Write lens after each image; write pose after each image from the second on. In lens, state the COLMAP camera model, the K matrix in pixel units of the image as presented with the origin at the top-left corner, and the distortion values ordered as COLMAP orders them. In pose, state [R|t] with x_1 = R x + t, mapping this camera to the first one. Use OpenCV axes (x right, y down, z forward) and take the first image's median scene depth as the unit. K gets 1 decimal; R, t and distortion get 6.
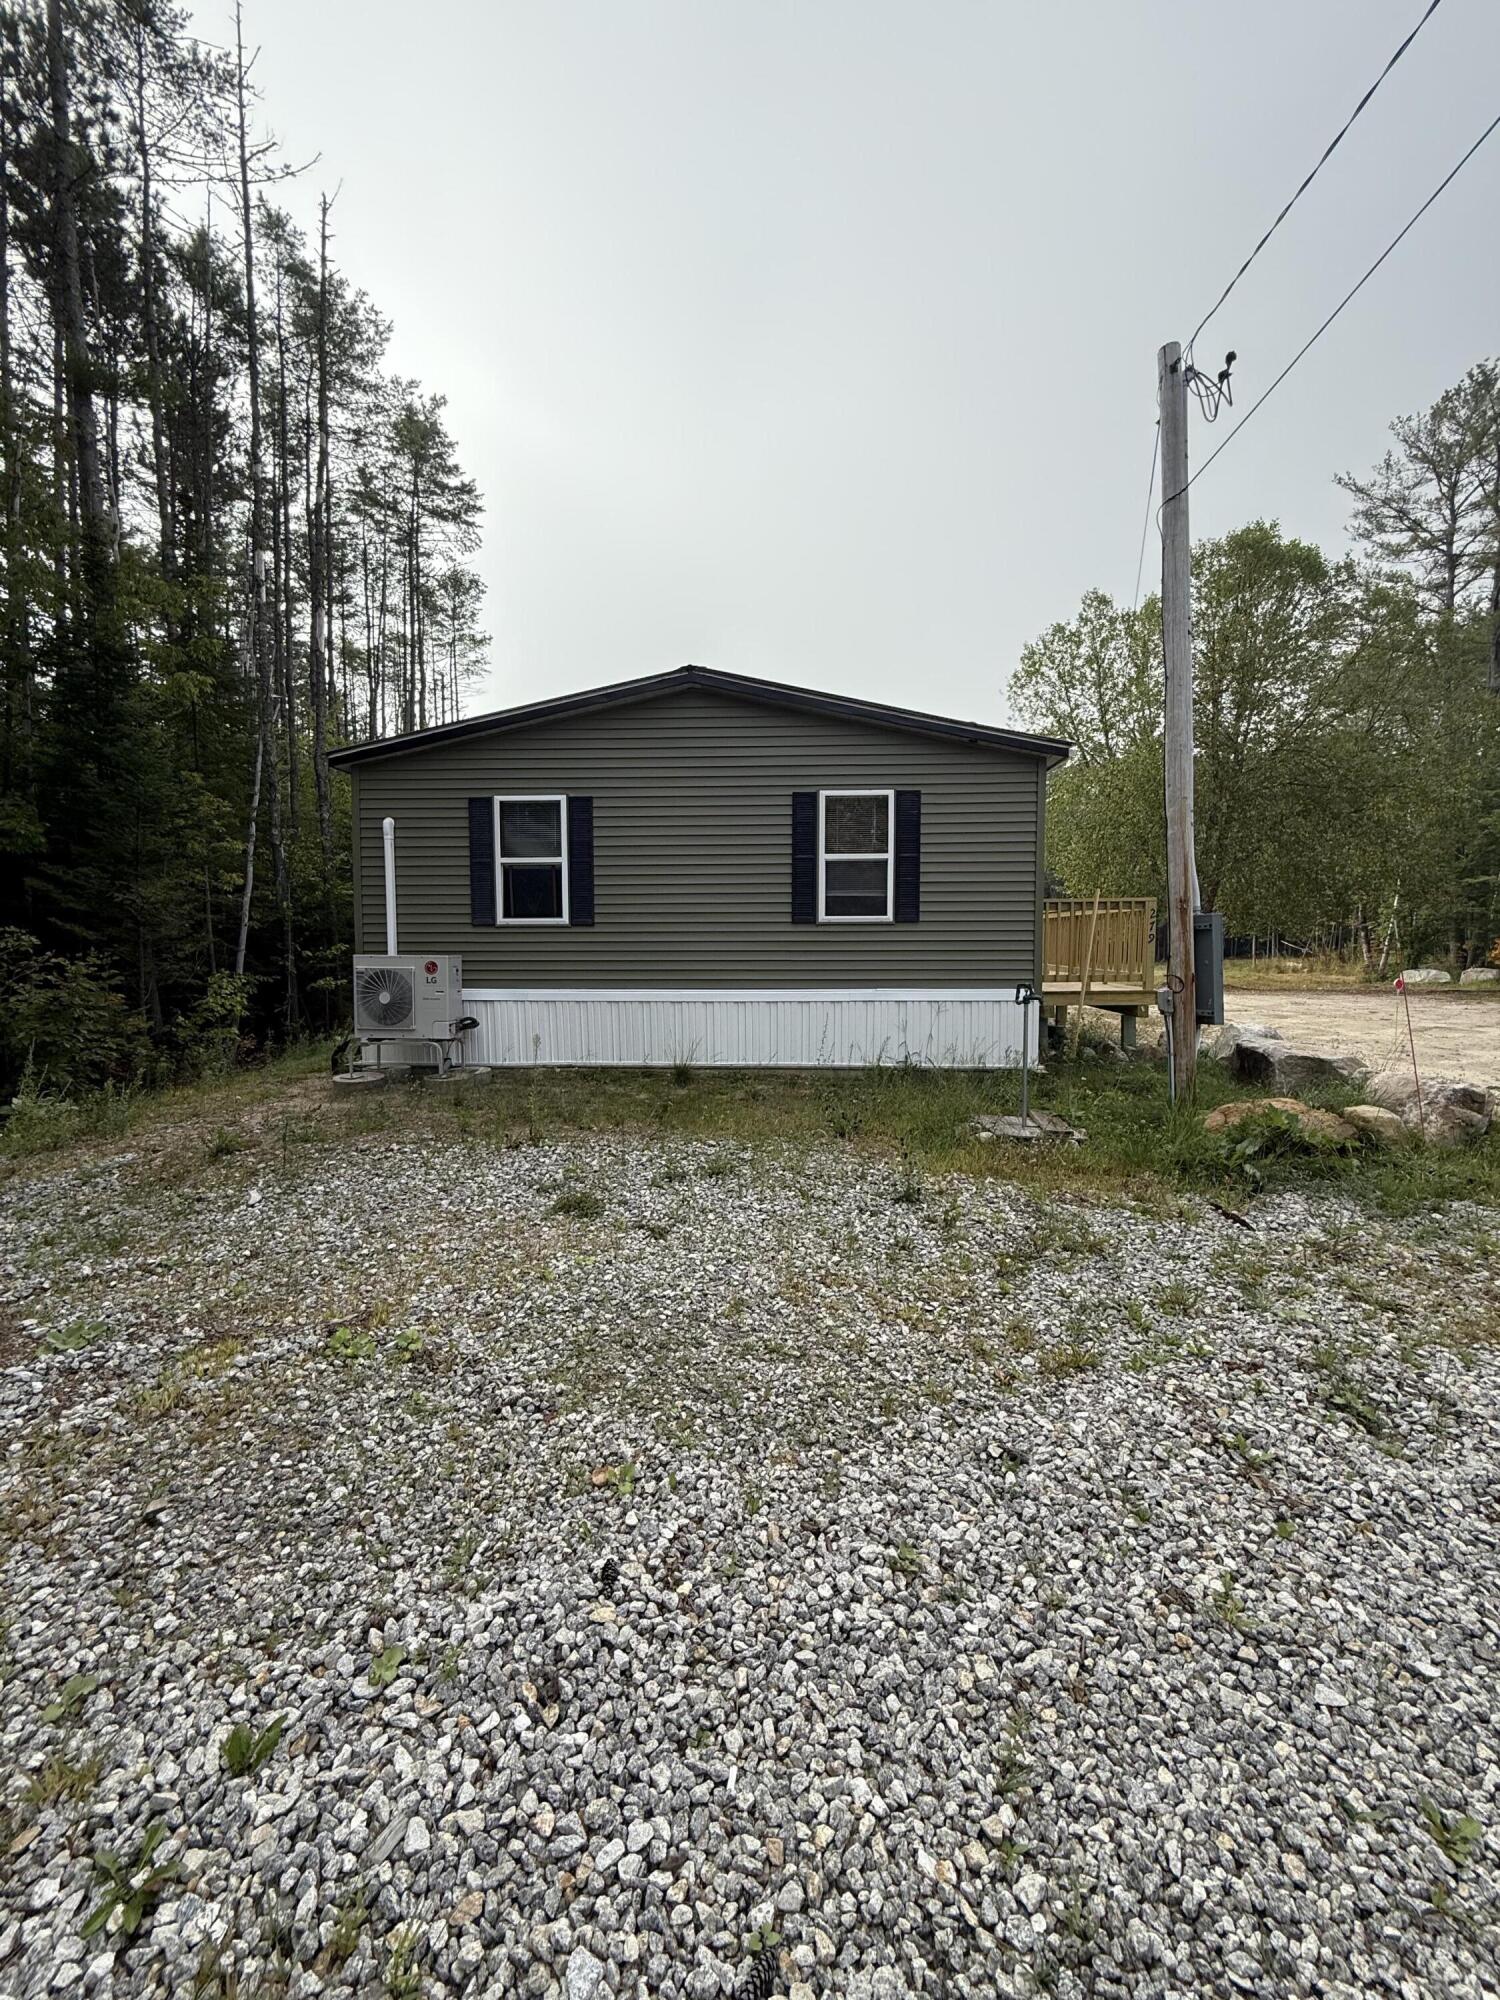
lens RADIAL K [[794.8, 0, 753.9], [0, 794.8, 996.3], [0, 0, 1]] dist [-0.001687, -0.000194]
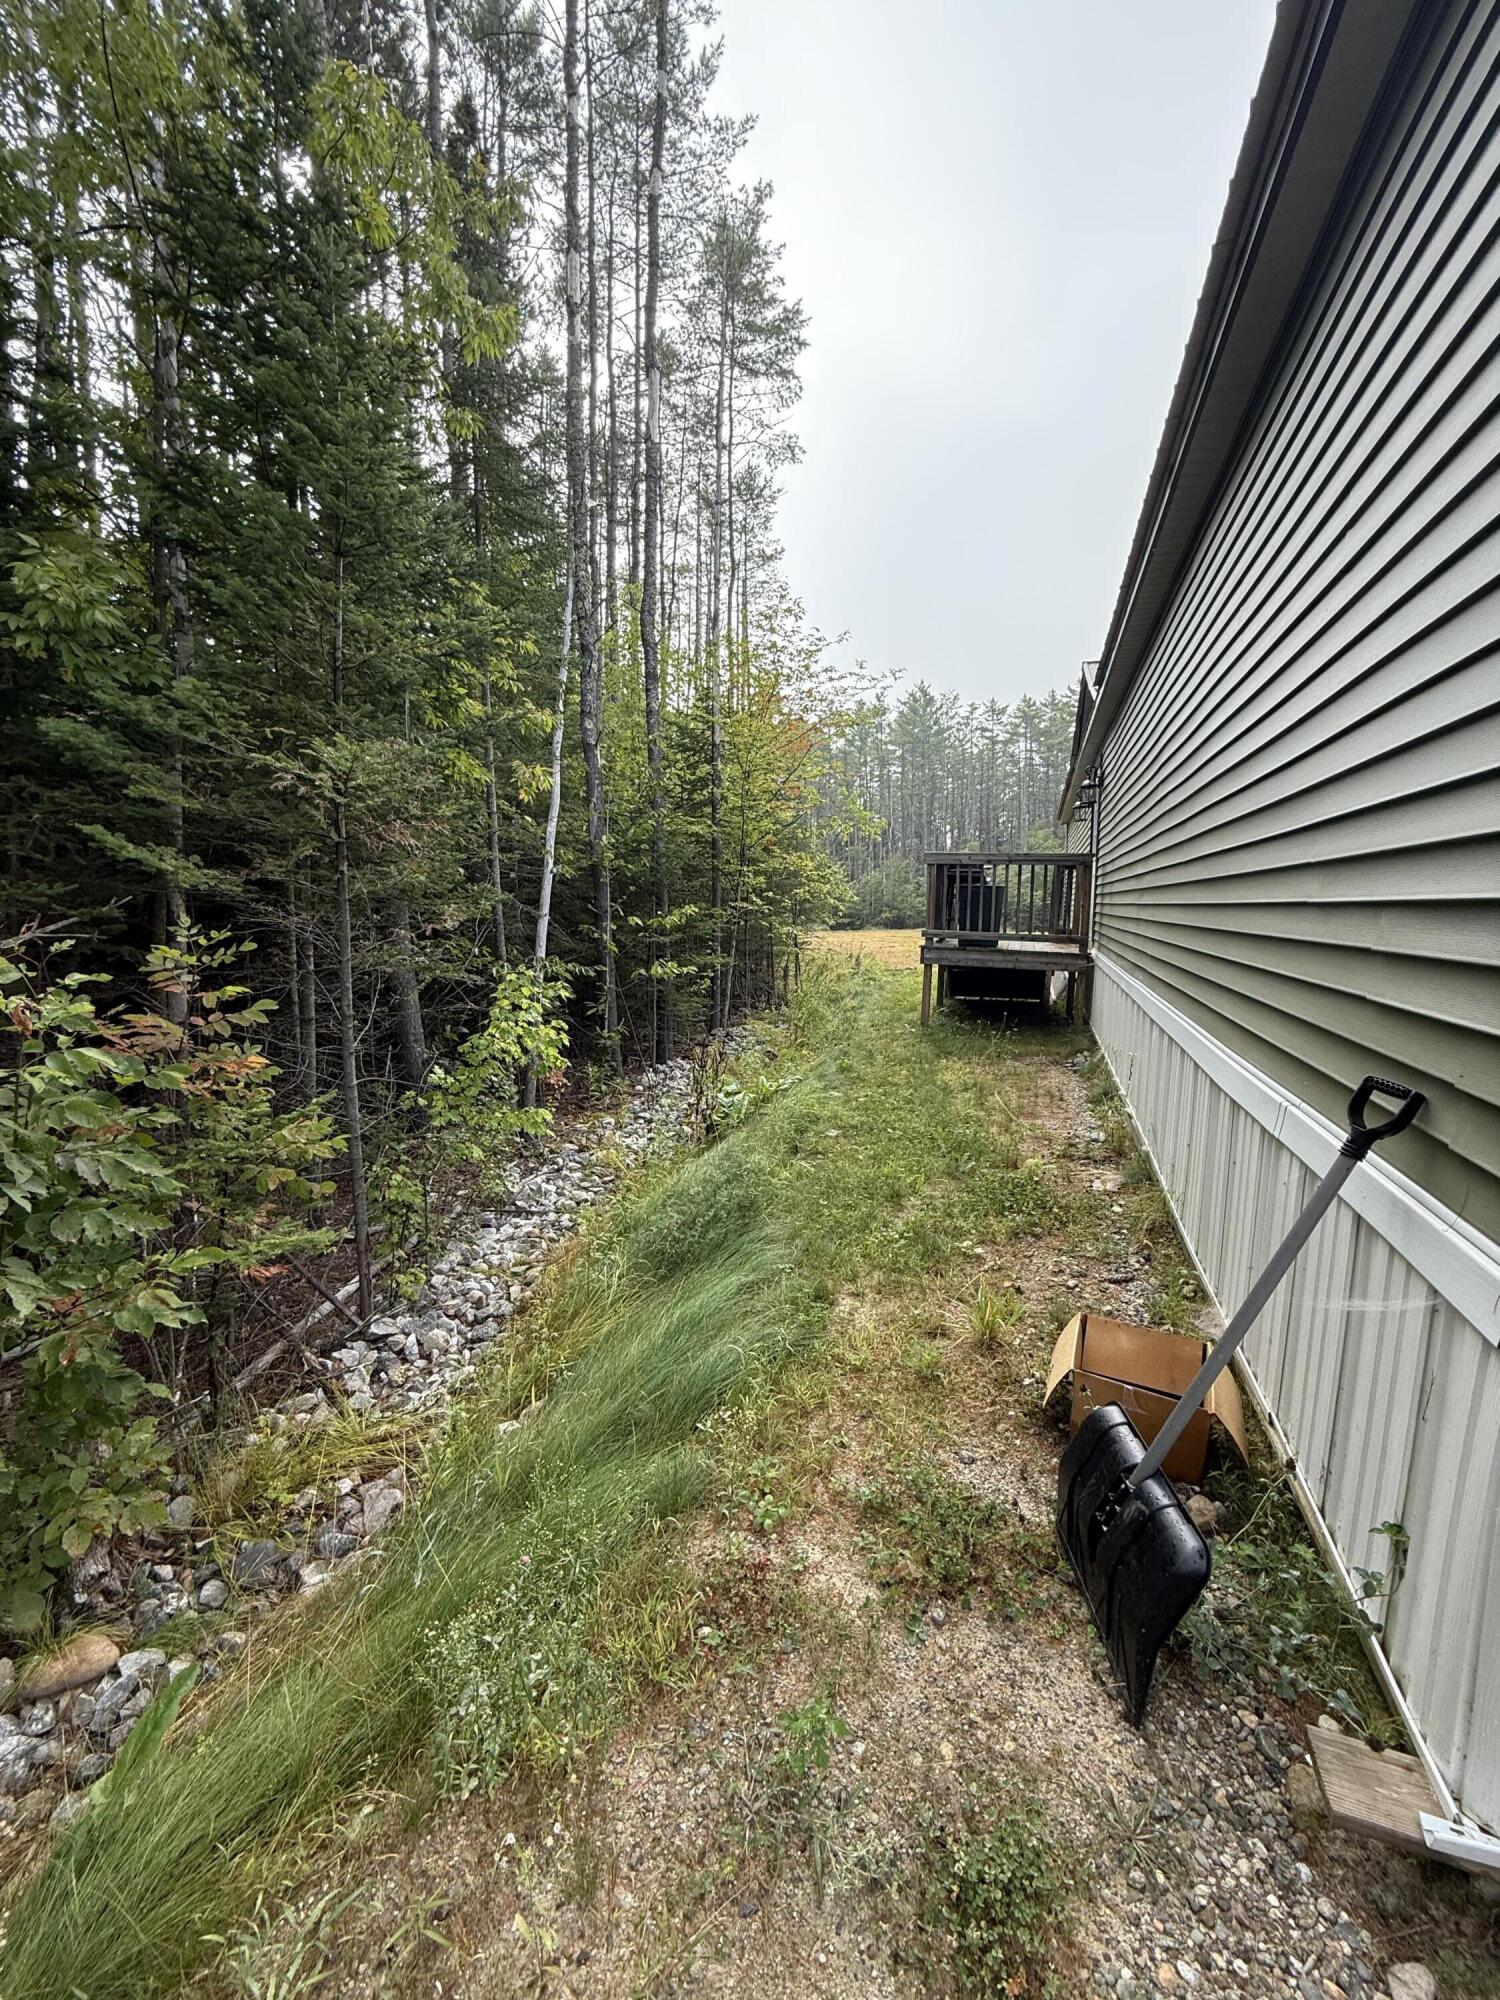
lens RADIAL K [[794.8, 0, 753.9], [0, 794.8, 996.3], [0, 0, 1]] dist [-0.001687, -0.000194]
pose [[0.957957, 0.039348, -0.284202, -0.310773], [-0.025650, 0.998330, 0.051761, -0.030918], [0.285764, -0.042295, 0.957366, 0.455473]]
